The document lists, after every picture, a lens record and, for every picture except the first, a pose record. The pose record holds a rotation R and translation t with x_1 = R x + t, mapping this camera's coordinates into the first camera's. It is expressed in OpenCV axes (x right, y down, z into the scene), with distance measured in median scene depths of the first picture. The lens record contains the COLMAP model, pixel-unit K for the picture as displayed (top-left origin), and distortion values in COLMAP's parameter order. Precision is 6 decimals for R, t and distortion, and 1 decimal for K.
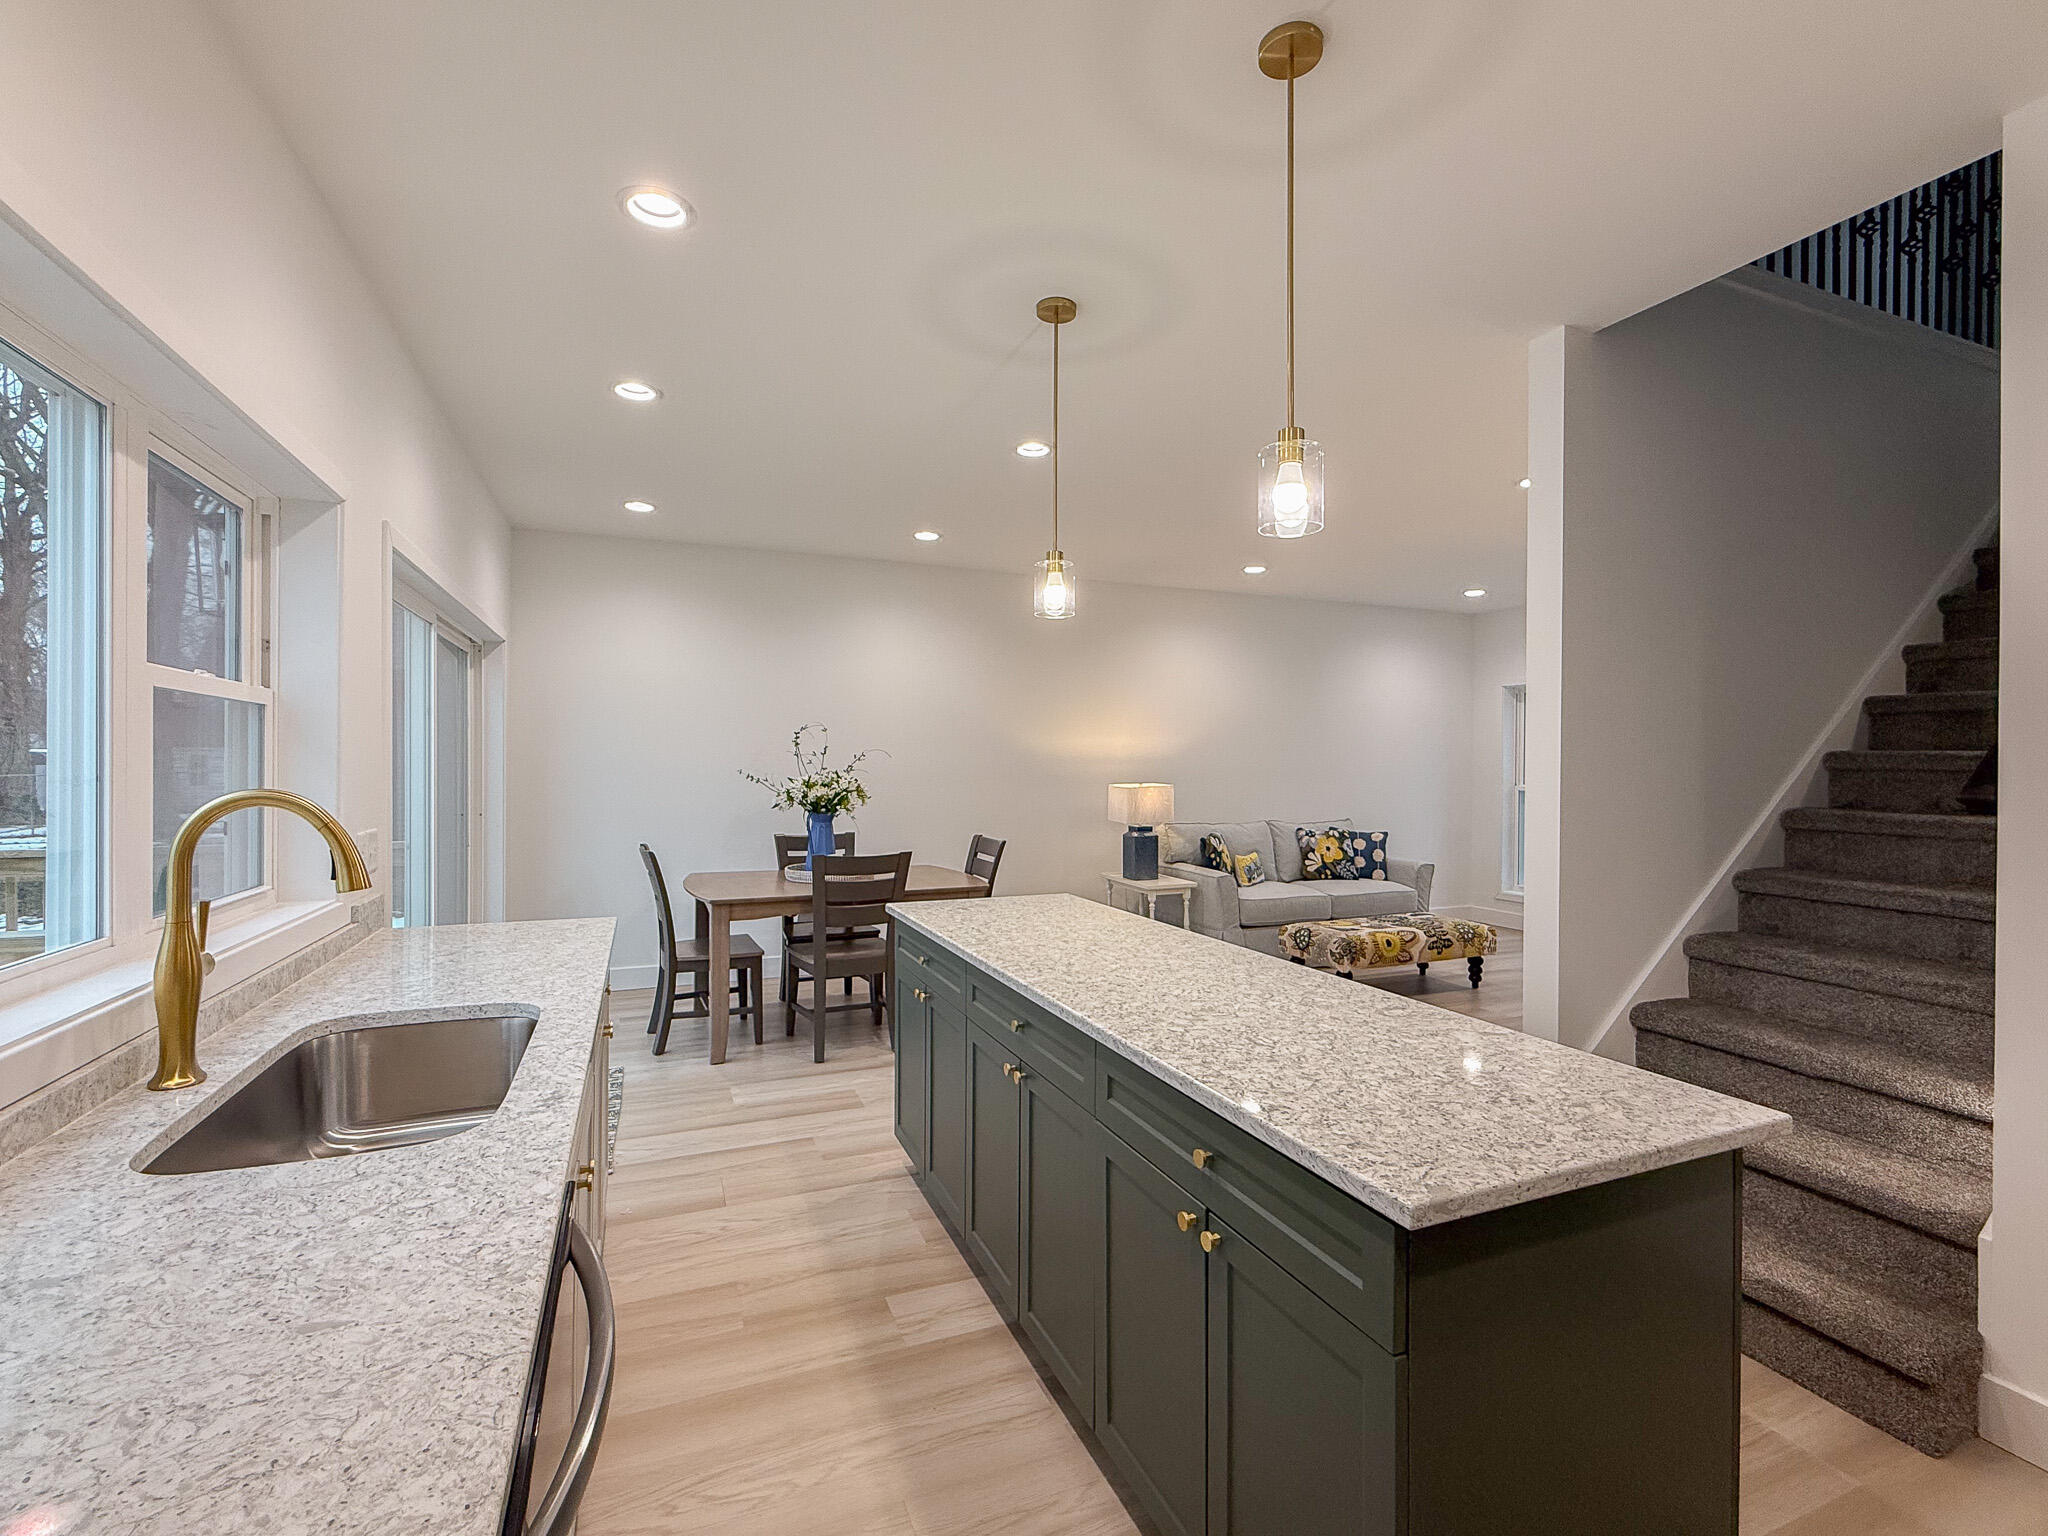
lens RADIAL K [[917.1, 0, 1024.0], [0, 917.1, 768.0], [0, 0, 1]] dist [0.002612, 0.000110]
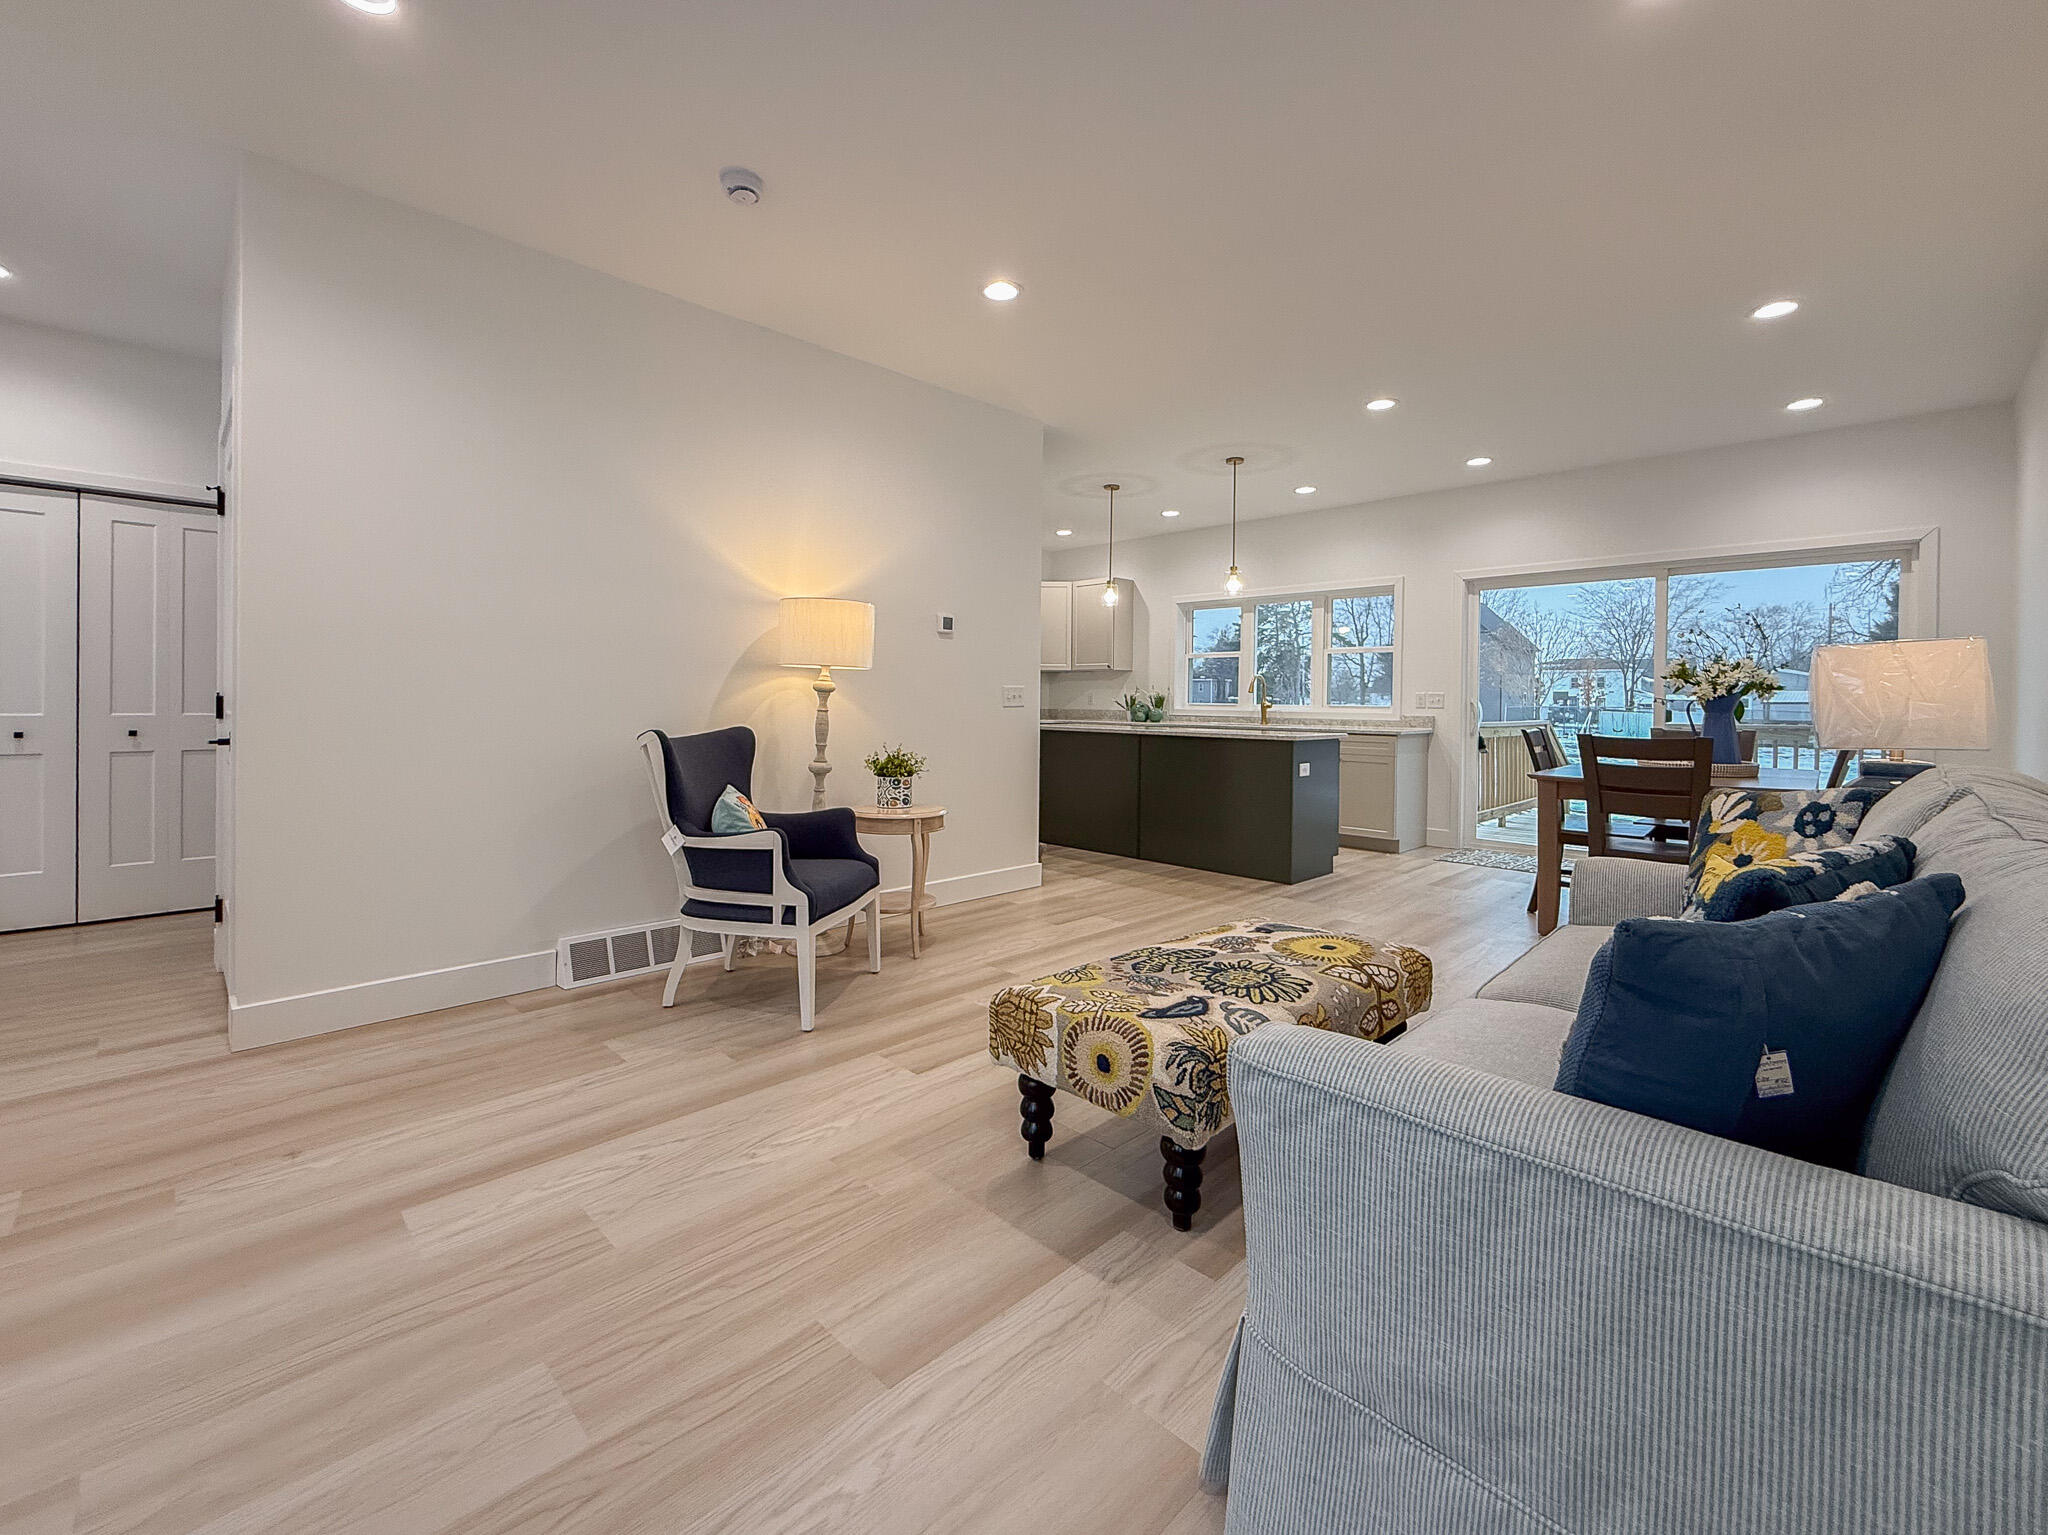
lens RADIAL K [[864.8, 0, 1019.5], [0, 864.8, 702.5], [0, 0, 1]] dist [0.000182, 0.000163]
pose [[-0.924469, -0.013187, -0.381029, 0.574050], [-0.015578, 0.999874, 0.003191, 0.044799], [0.380938, 0.008885, -0.924558, 1.193780]]
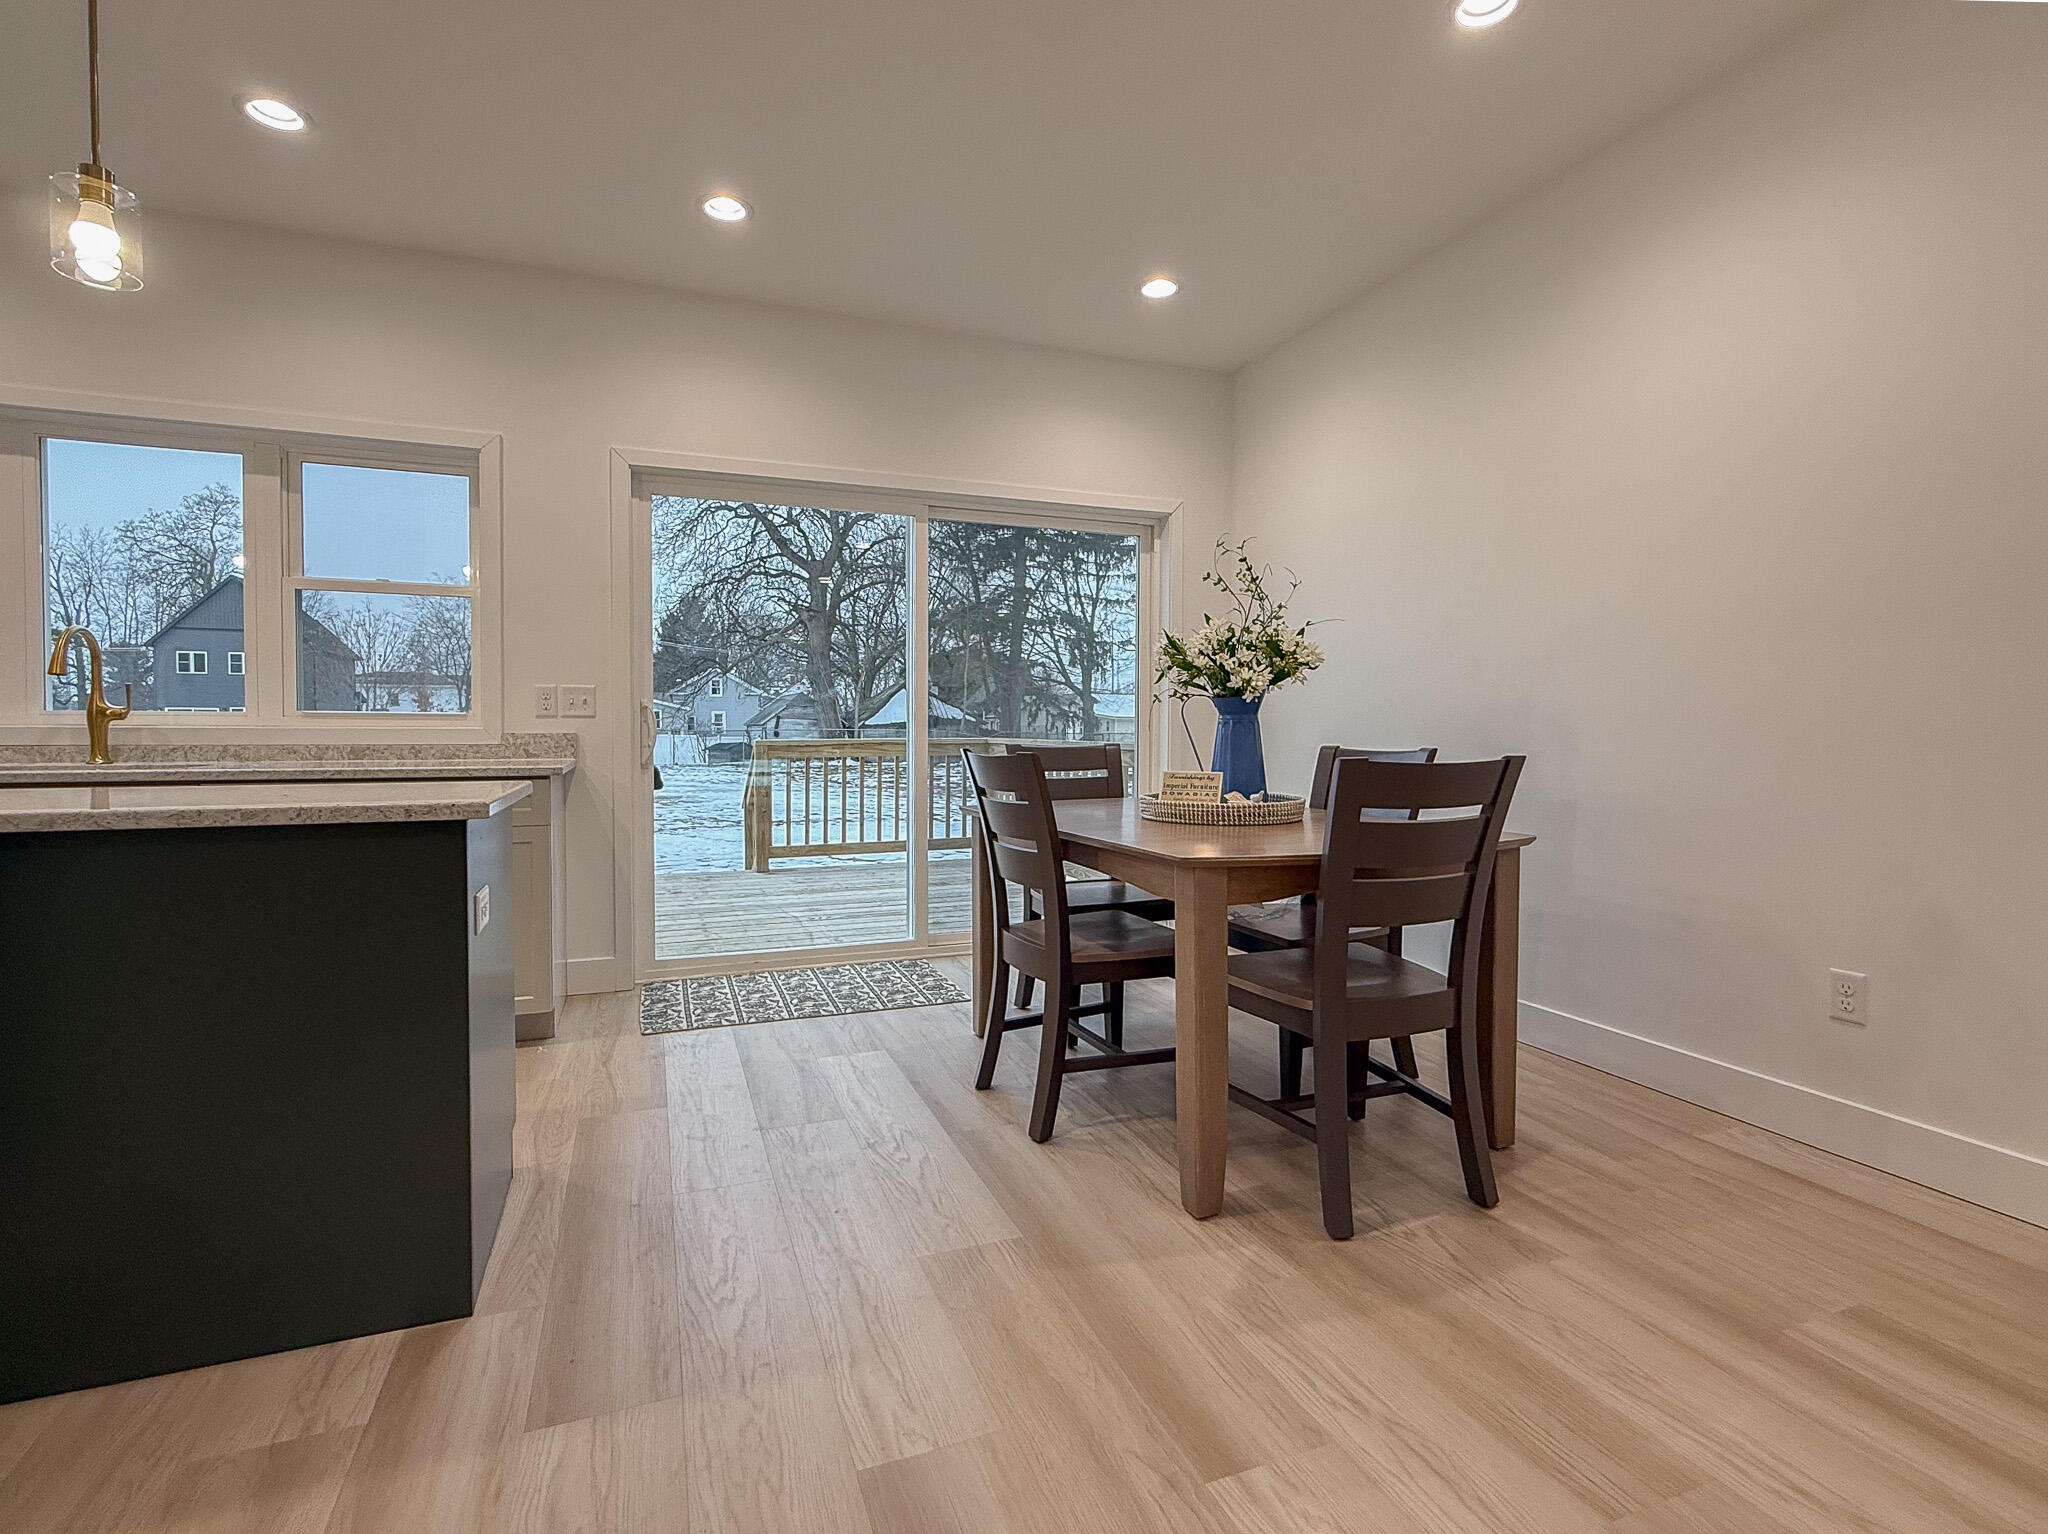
lens RADIAL K [[964.5, 0, 1011.0], [0, 964.5, 754.3], [0, 0, 1]] dist [-0.002462, -0.000866]
pose [[-0.028800, 0.022647, -0.999329, 0.278215], [-0.004938, 0.999728, 0.022798, 0.055148], [0.999573, 0.005591, -0.028680, 0.691155]]
